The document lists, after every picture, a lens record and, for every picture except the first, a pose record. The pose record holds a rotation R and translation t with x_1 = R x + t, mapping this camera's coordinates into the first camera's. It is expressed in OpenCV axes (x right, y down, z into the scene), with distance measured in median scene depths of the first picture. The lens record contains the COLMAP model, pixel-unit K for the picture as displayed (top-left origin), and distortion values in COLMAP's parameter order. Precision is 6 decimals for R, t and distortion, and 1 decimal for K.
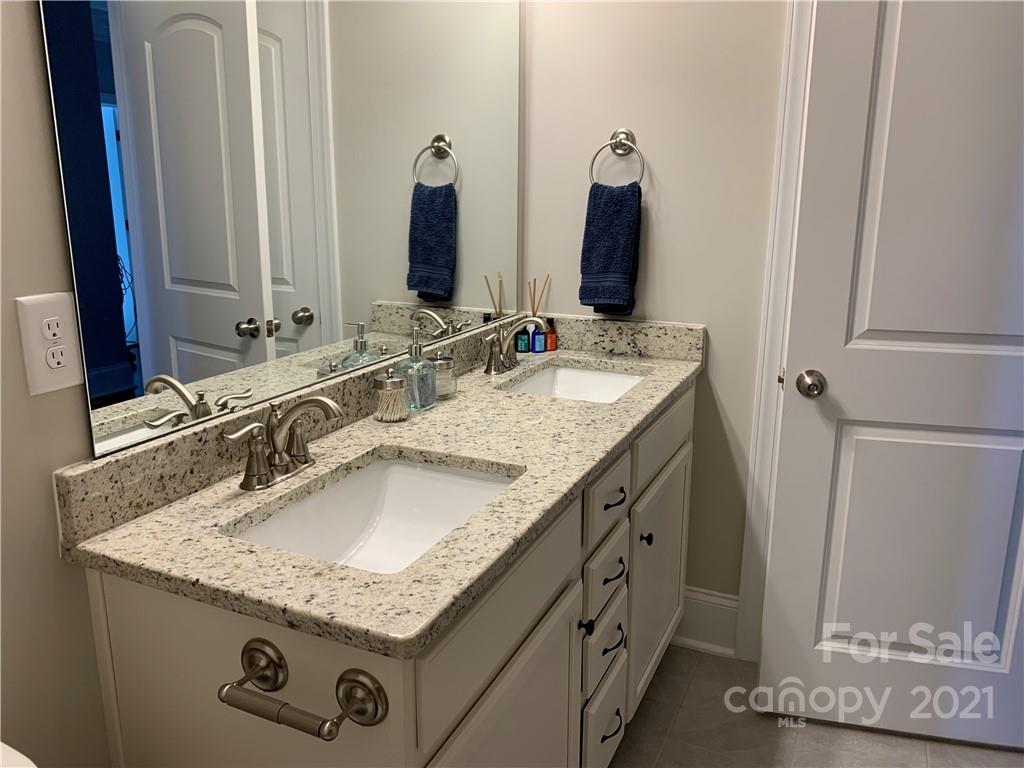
lens RADIAL K [[787.2, 0, 503.6], [0, 787.2, 379.8], [0, 0, 1]] dist [0.014440, -0.021321]
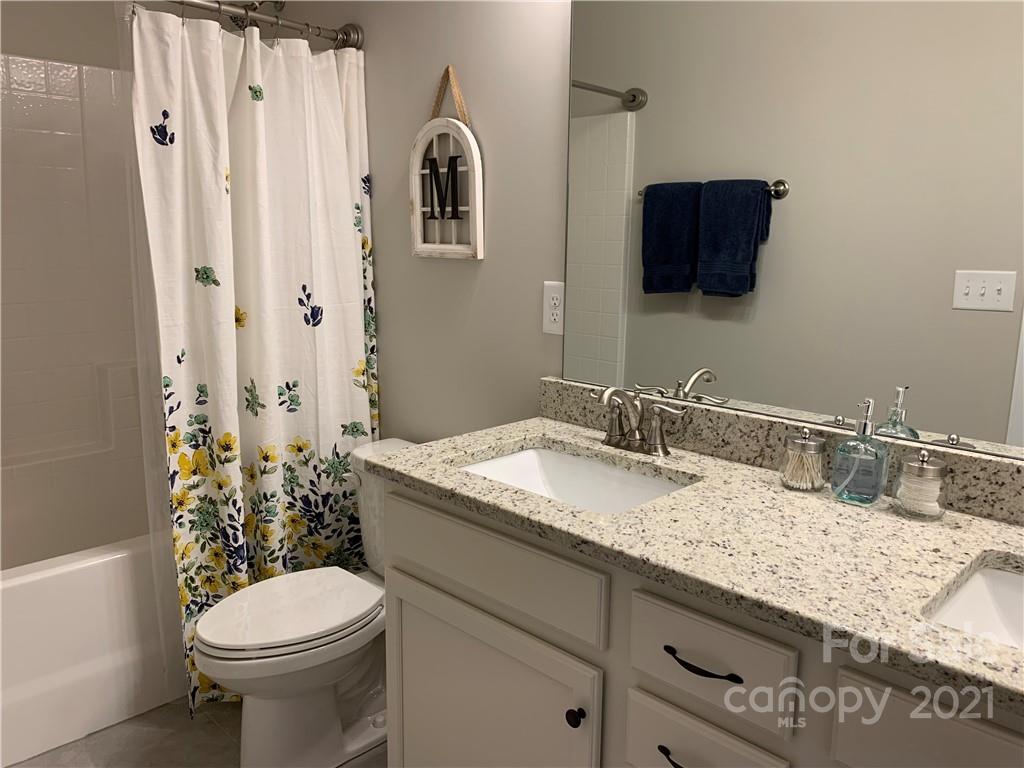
lens RADIAL K [[787.2, 0, 505.6], [0, 787.2, 387.1], [0, 0, 1]] dist [0.014440, -0.021321]
pose [[-0.354738, 0.170142, -0.919354, 0.822292], [-0.226819, 0.938268, 0.261162, -0.225167], [0.907036, 0.301171, -0.294248, 1.013810]]
